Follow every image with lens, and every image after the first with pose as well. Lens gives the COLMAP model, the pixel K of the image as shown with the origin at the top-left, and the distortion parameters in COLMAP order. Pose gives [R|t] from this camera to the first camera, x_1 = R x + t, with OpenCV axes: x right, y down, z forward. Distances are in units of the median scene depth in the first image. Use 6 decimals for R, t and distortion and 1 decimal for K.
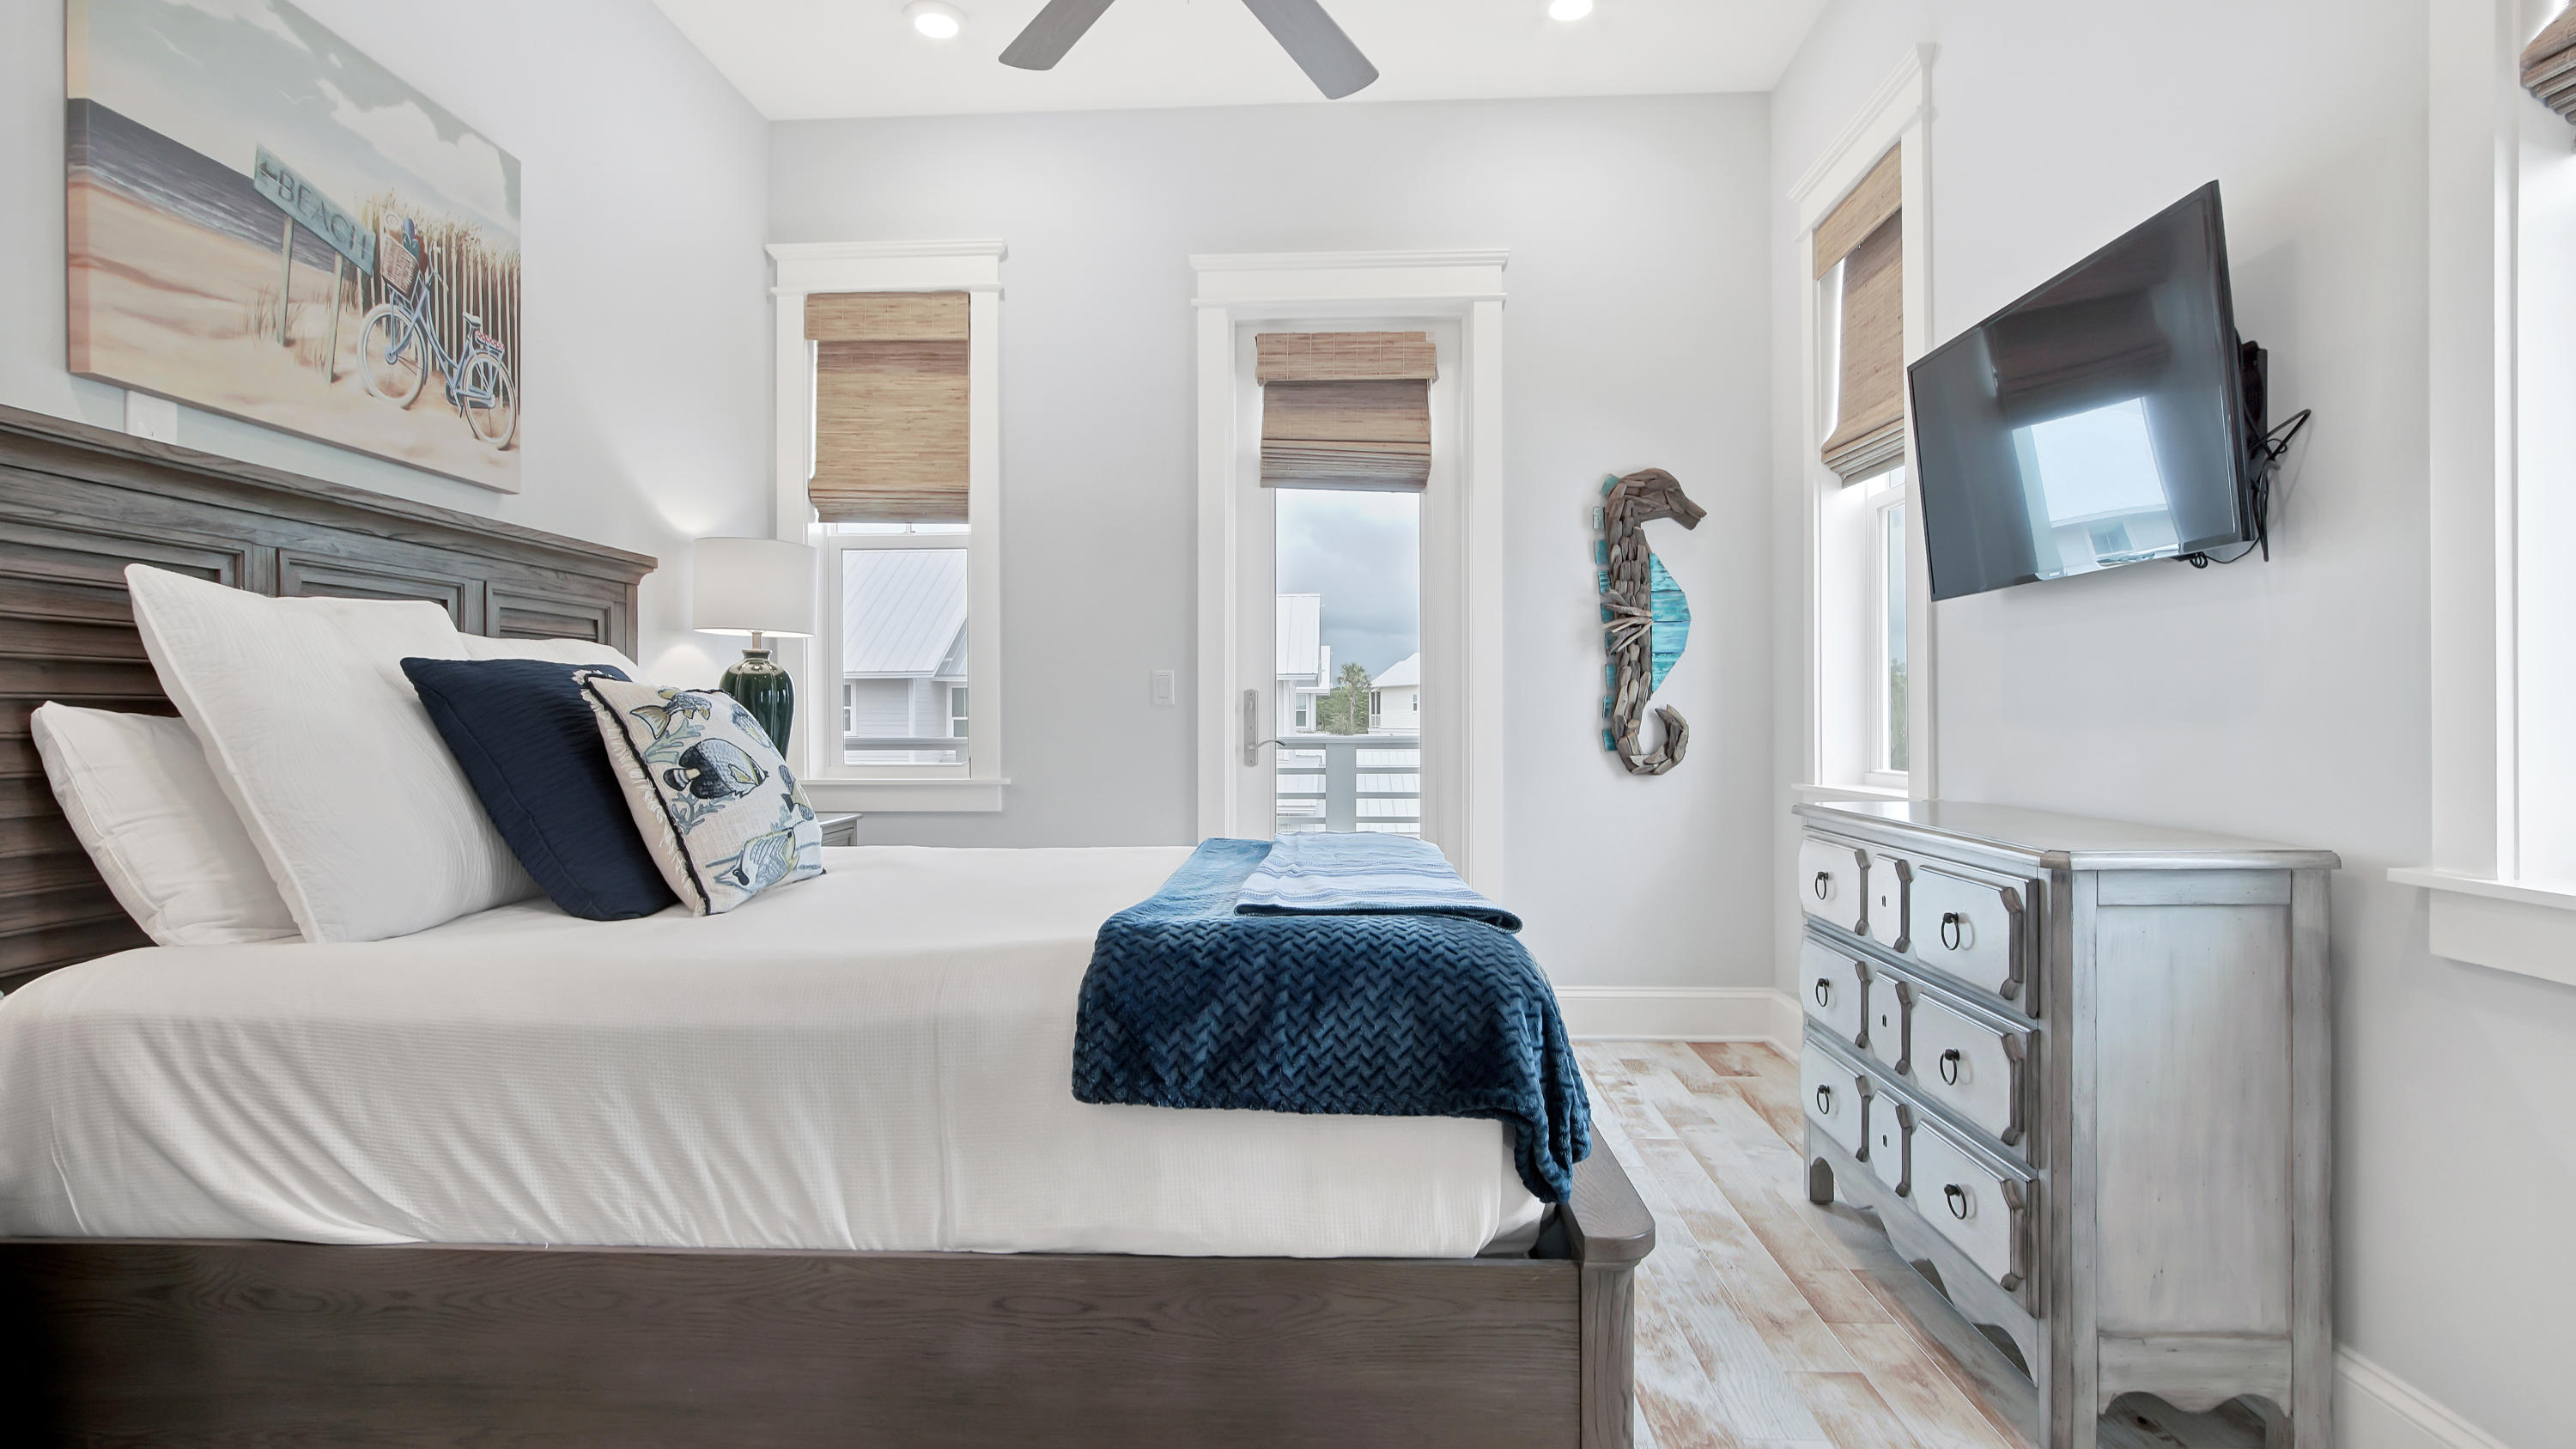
lens RADIAL K [[1189.2, 0, 1289.8], [0, 1189.2, 716.0], [0, 0, 1]] dist [-0.002307, -0.000162]
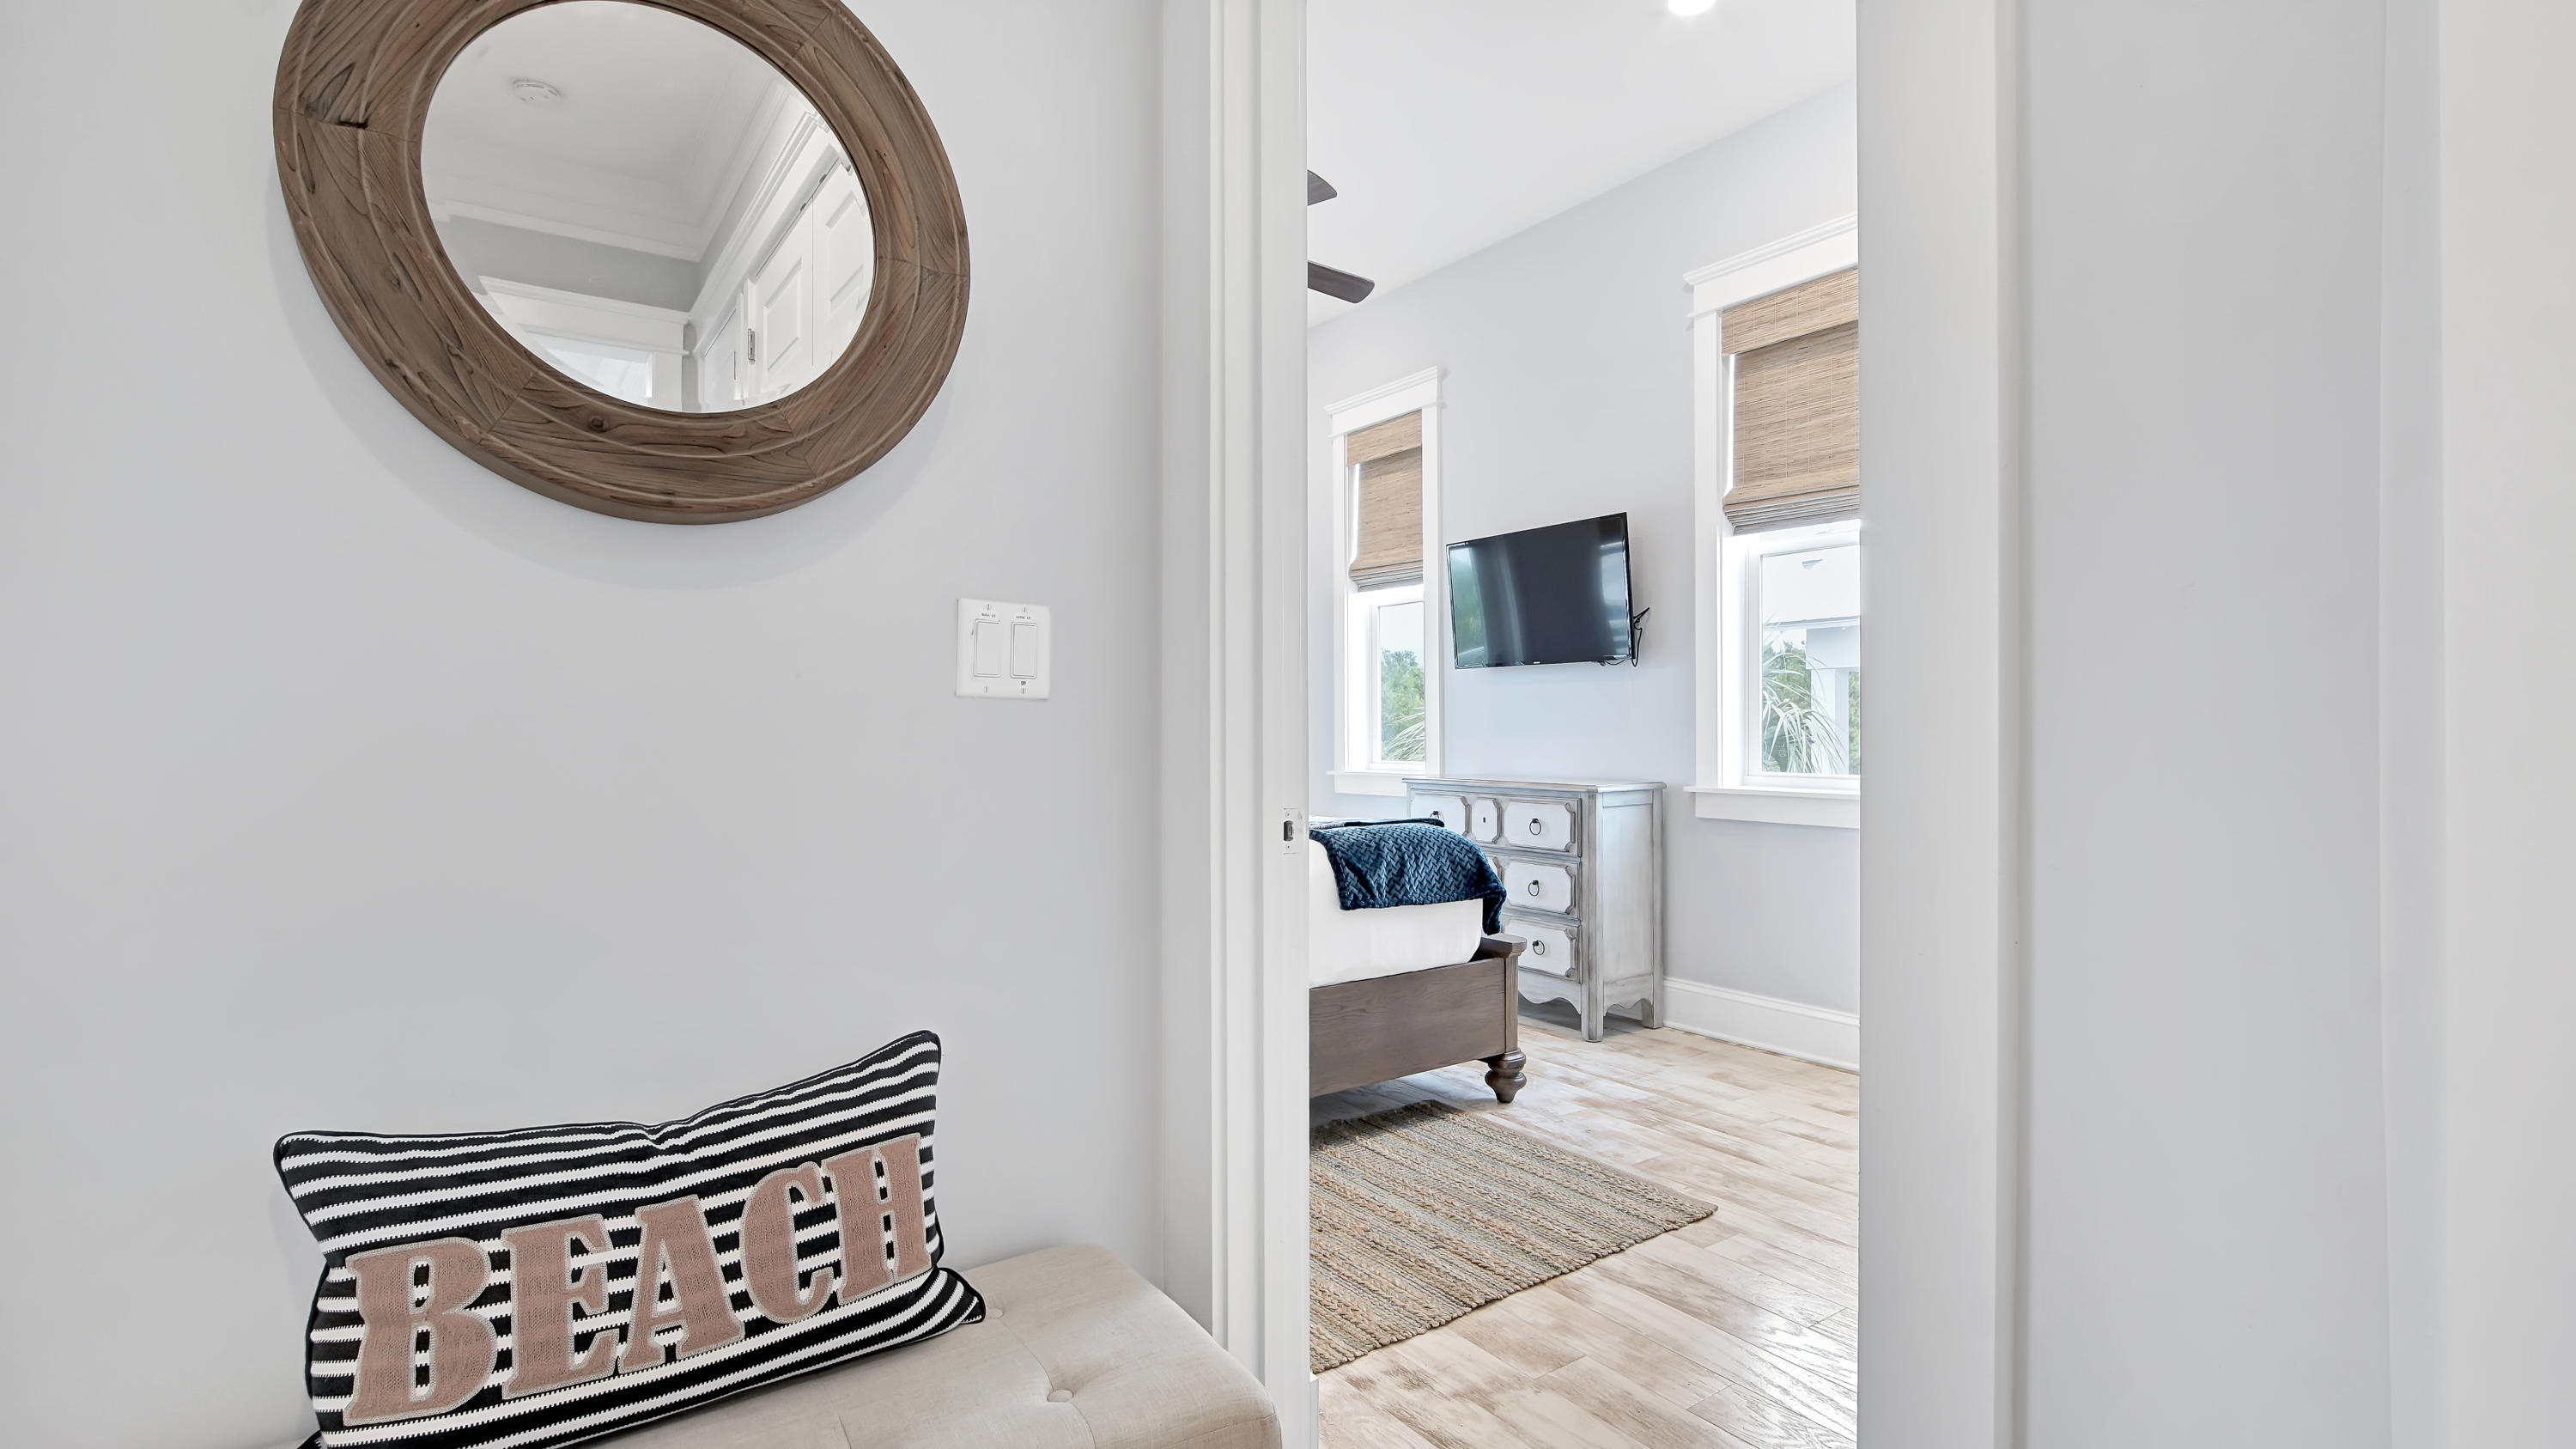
lens RADIAL K [[1203.3, 0, 1289.1], [0, 1203.3, 735.3], [0, 0, 1]] dist [-0.000443, -0.000019]
pose [[0.791600, -0.006329, 0.611007, -0.879198], [0.005367, 0.999980, 0.003405, 0.000242], [-0.611016, 0.000584, 0.791618, -0.368493]]
